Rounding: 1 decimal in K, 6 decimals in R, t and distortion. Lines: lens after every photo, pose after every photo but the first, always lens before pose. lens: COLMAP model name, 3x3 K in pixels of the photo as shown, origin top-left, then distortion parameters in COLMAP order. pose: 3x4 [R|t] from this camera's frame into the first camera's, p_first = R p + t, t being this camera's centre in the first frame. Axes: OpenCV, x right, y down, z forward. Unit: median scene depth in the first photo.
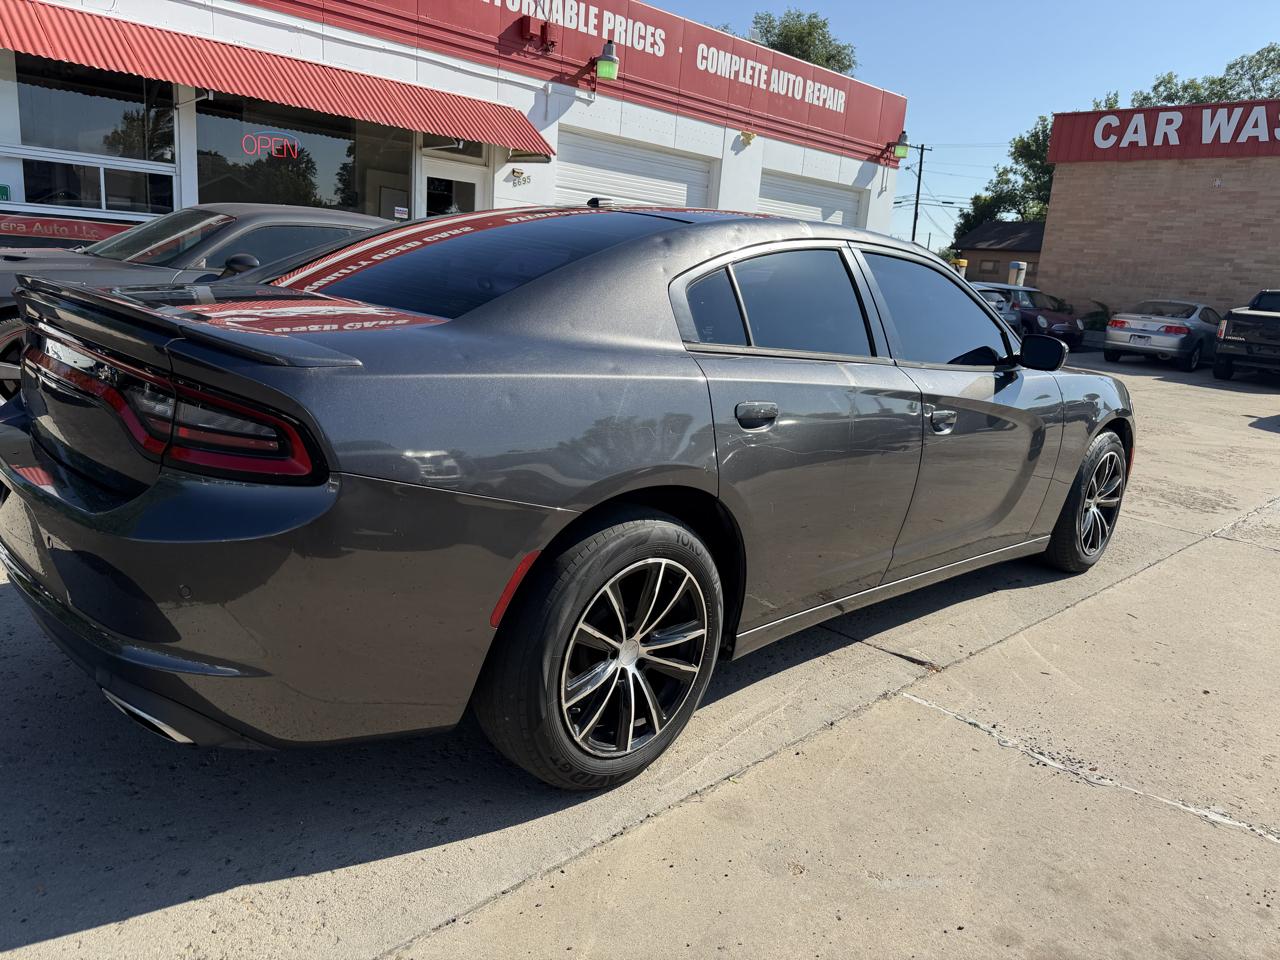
lens RADIAL K [[927.8, 0, 645.0], [0, 927.8, 478.5], [0, 0, 1]] dist [0.024383, -0.027126]
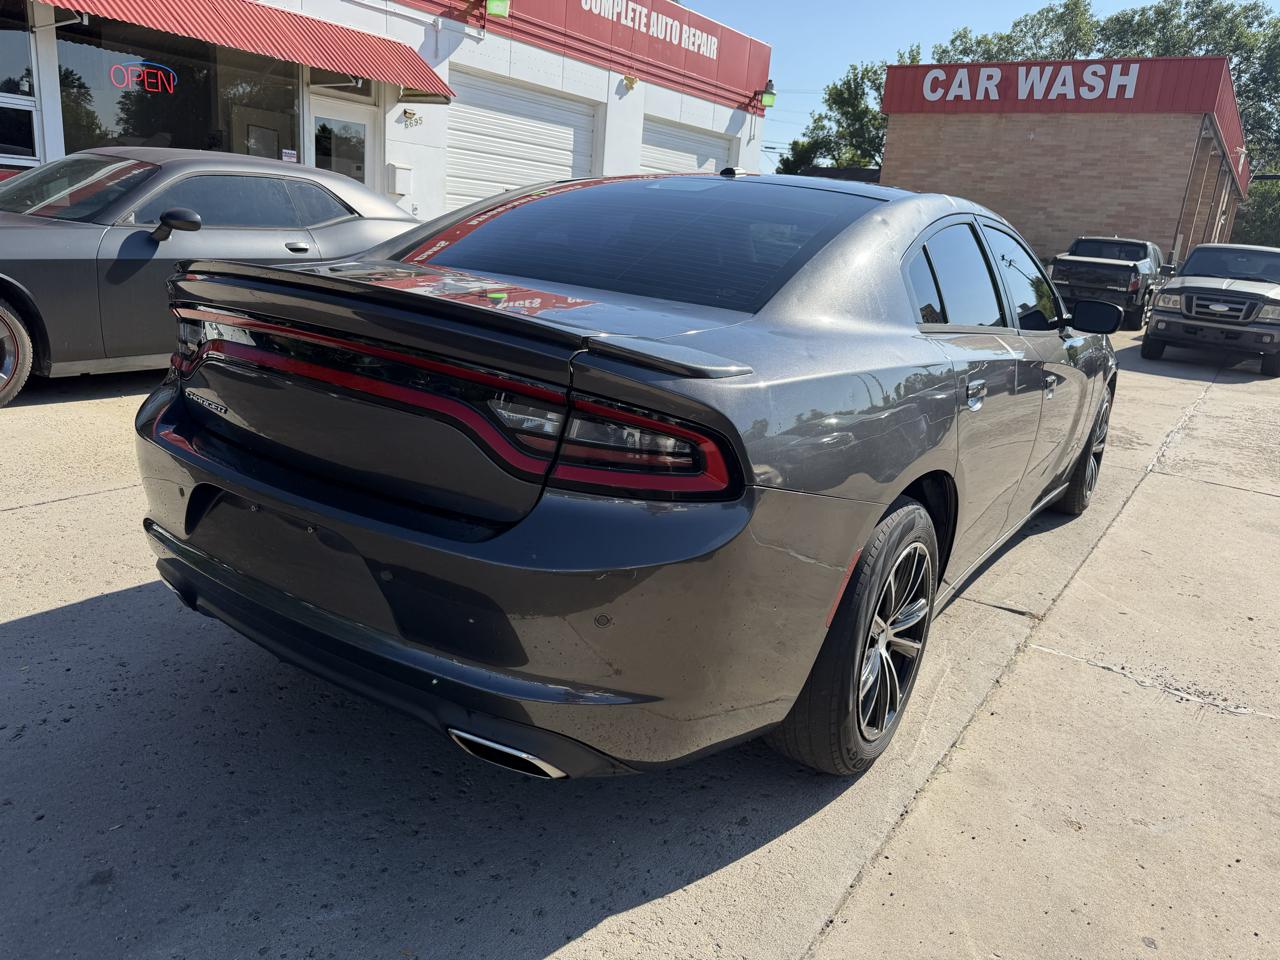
lens RADIAL K [[927.8, 0, 646.2], [0, 927.8, 470.7], [0, 0, 1]] dist [0.024383, -0.027126]
pose [[0.979493, -0.048848, 0.195468, -0.146553], [0.038543, 0.997676, 0.056182, -0.018500], [-0.197758, -0.047496, 0.979100, 0.021608]]
